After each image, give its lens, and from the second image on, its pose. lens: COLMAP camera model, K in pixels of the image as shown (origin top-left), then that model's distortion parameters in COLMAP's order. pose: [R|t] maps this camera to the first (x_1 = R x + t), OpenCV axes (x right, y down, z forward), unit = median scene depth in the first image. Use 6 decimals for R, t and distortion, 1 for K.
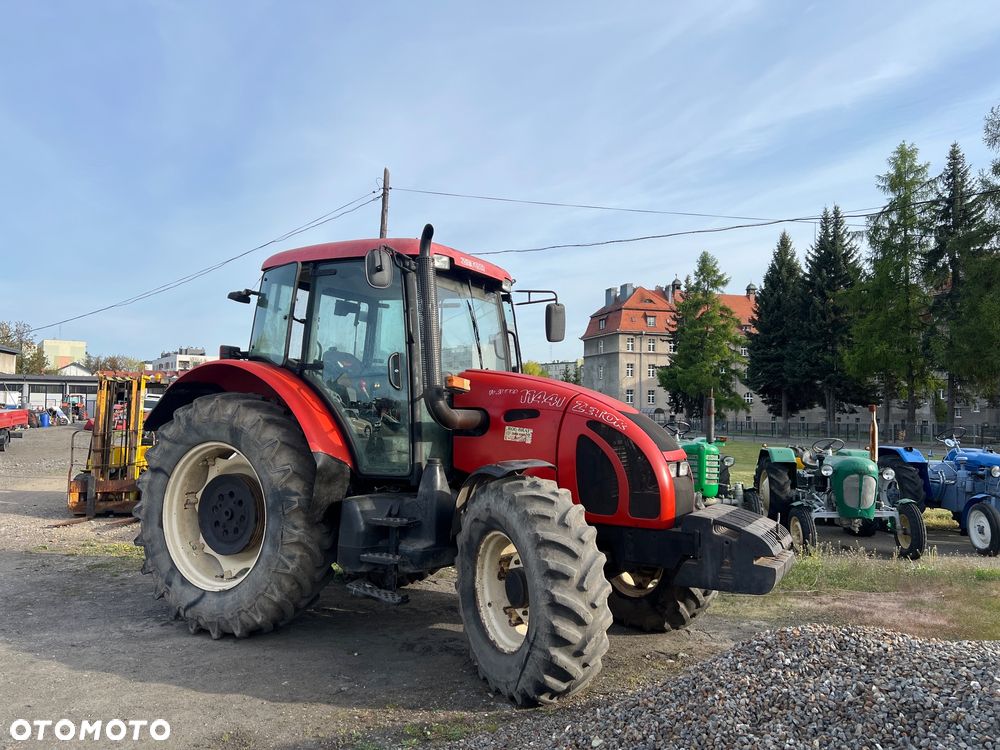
lens RADIAL K [[721.0, 0, 500.0], [0, 721.0, 375.0], [0, 0, 1]] dist [0.001659, 0.000206]
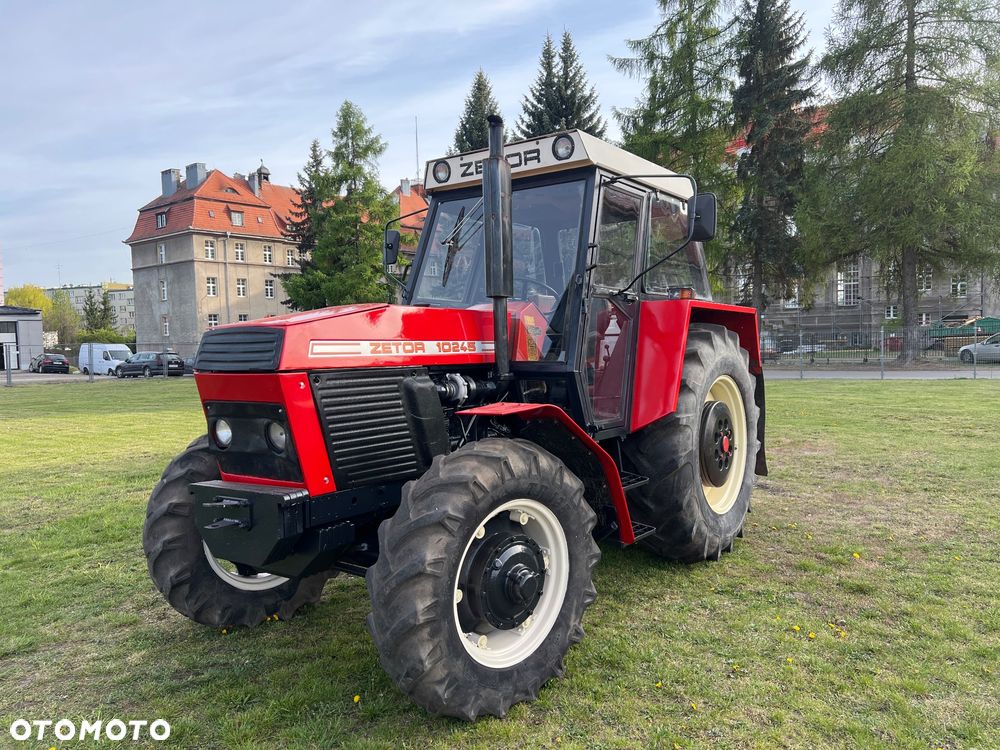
lens RADIAL K [[721.0, 0, 500.0], [0, 721.0, 375.0], [0, 0, 1]] dist [0.001659, 0.000206]
pose [[0.809629, -0.071300, 0.582595, -0.009016], [0.016306, 0.994943, 0.099104, 0.014030], [-0.586715, -0.070738, 0.806698, 0.255427]]
